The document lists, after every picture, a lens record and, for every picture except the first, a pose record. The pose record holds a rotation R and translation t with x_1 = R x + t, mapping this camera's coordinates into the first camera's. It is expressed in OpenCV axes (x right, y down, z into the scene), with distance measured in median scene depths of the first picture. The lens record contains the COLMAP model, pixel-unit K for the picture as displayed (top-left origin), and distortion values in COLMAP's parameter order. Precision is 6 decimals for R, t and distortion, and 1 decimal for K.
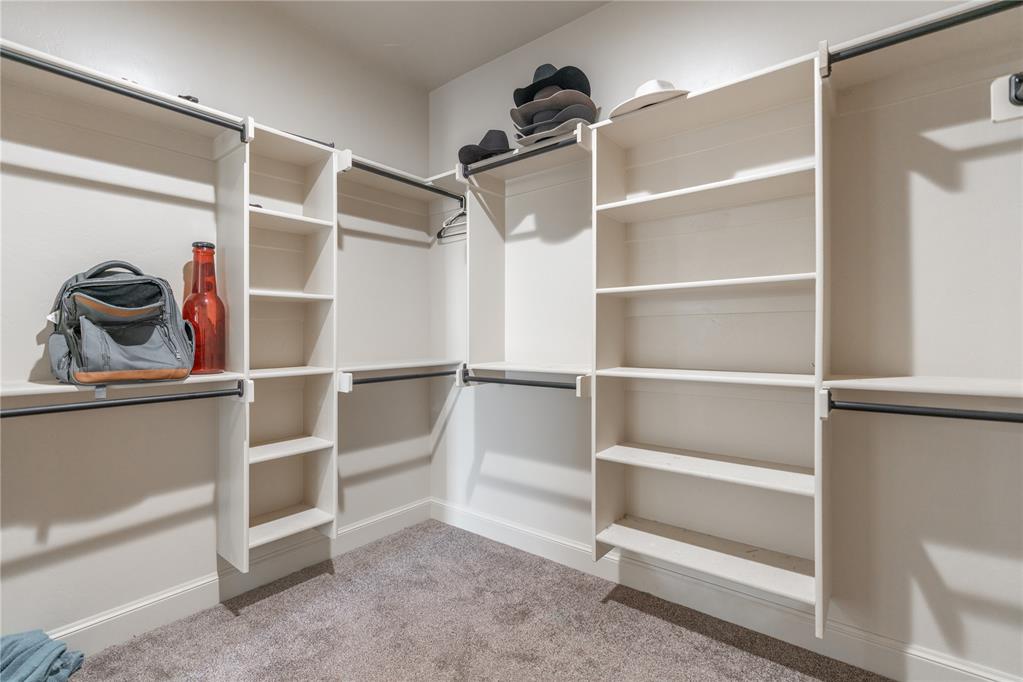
lens RADIAL K [[461.0, 0, 514.1], [0, 461.0, 336.6], [0, 0, 1]] dist [-0.001453, -0.000043]
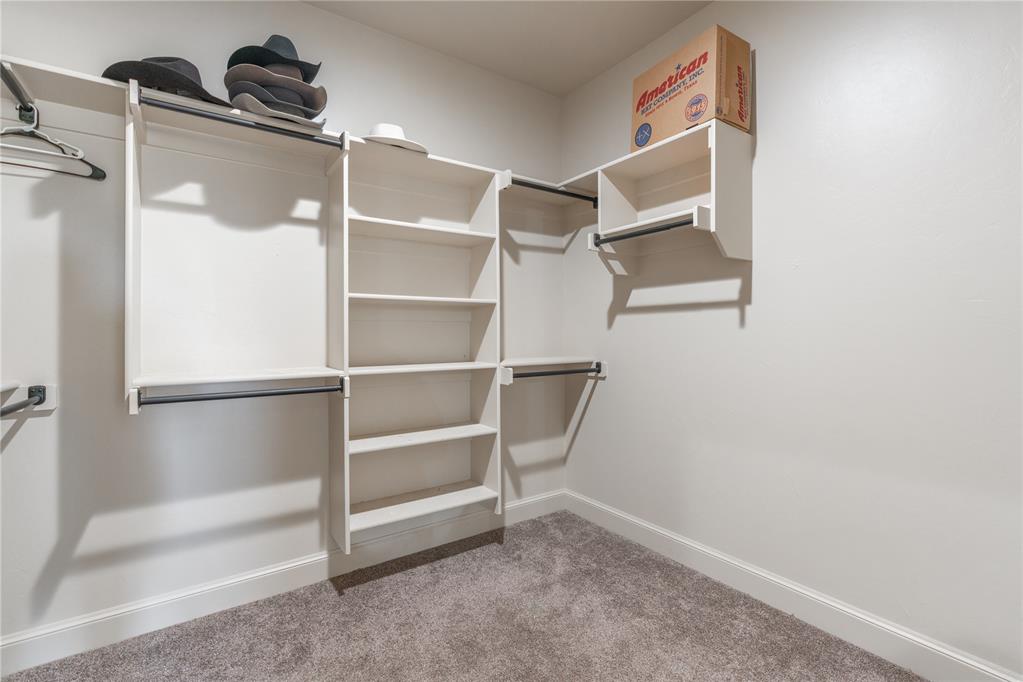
lens RADIAL K [[461.0, 0, 514.1], [0, 461.0, 336.6], [0, 0, 1]] dist [-0.001453, -0.000043]
pose [[0.288249, -0.001120, 0.957555, -0.734753], [0.004796, 0.999988, -0.000274, -0.003714], [-0.957544, 0.004671, 0.288251, 0.347275]]
